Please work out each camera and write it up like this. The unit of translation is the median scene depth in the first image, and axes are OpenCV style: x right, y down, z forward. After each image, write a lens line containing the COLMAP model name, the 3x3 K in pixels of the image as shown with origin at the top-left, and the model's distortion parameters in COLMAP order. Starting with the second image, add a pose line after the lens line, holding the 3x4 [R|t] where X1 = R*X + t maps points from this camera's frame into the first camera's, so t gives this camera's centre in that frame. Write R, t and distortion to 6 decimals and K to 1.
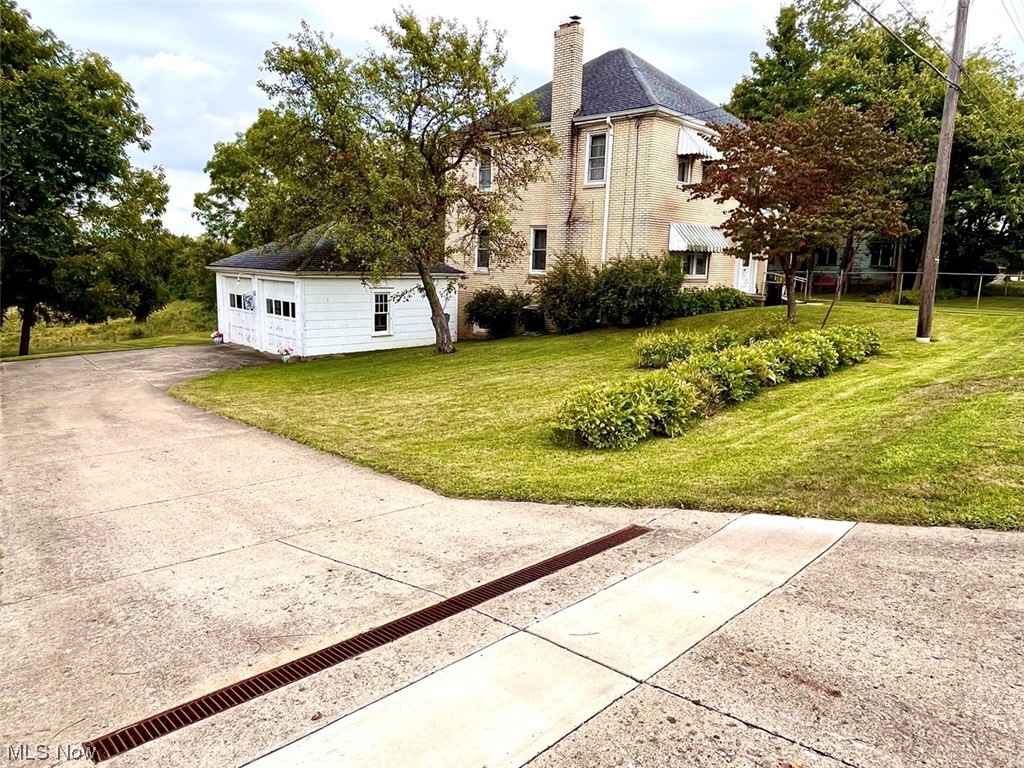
lens RADIAL K [[684.3, 0, 510.2], [0, 684.3, 386.0], [0, 0, 1]] dist [-0.007463, 0.005091]
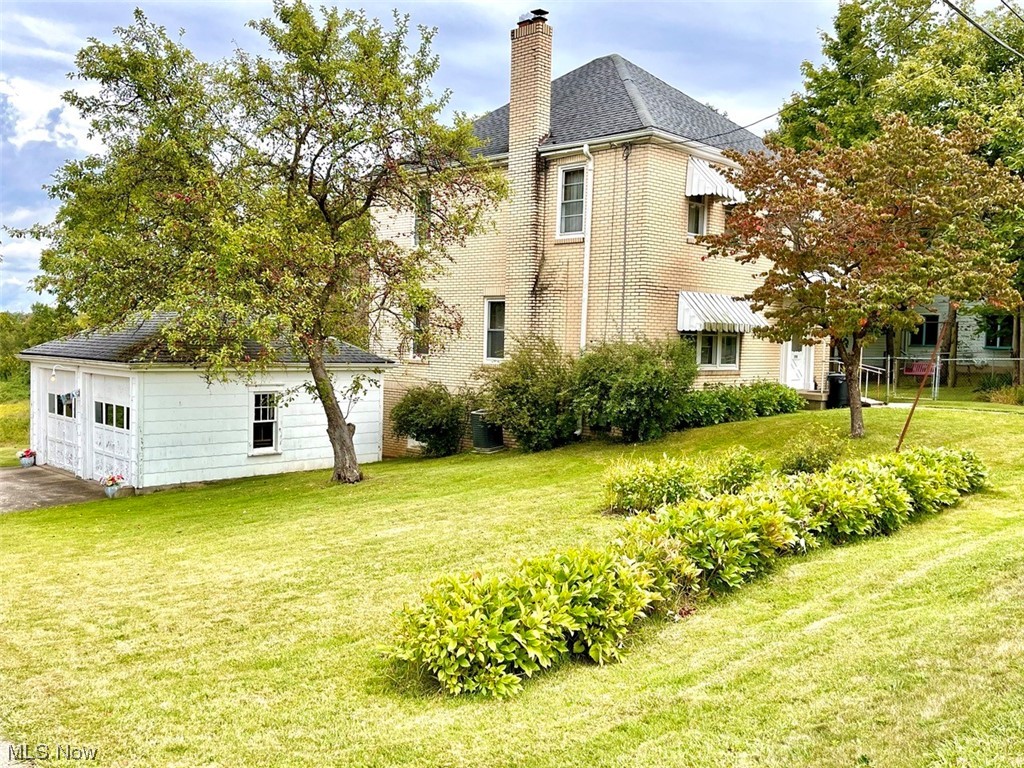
lens RADIAL K [[929.5, 0, 512.9], [0, 929.5, 385.5], [0, 0, 1]] dist [0.039347, -0.021800]
pose [[0.999987, -0.003959, 0.003086, 0.068044], [0.004329, 0.991415, -0.130682, -0.022836], [-0.002542, 0.130694, 0.991420, 0.082448]]
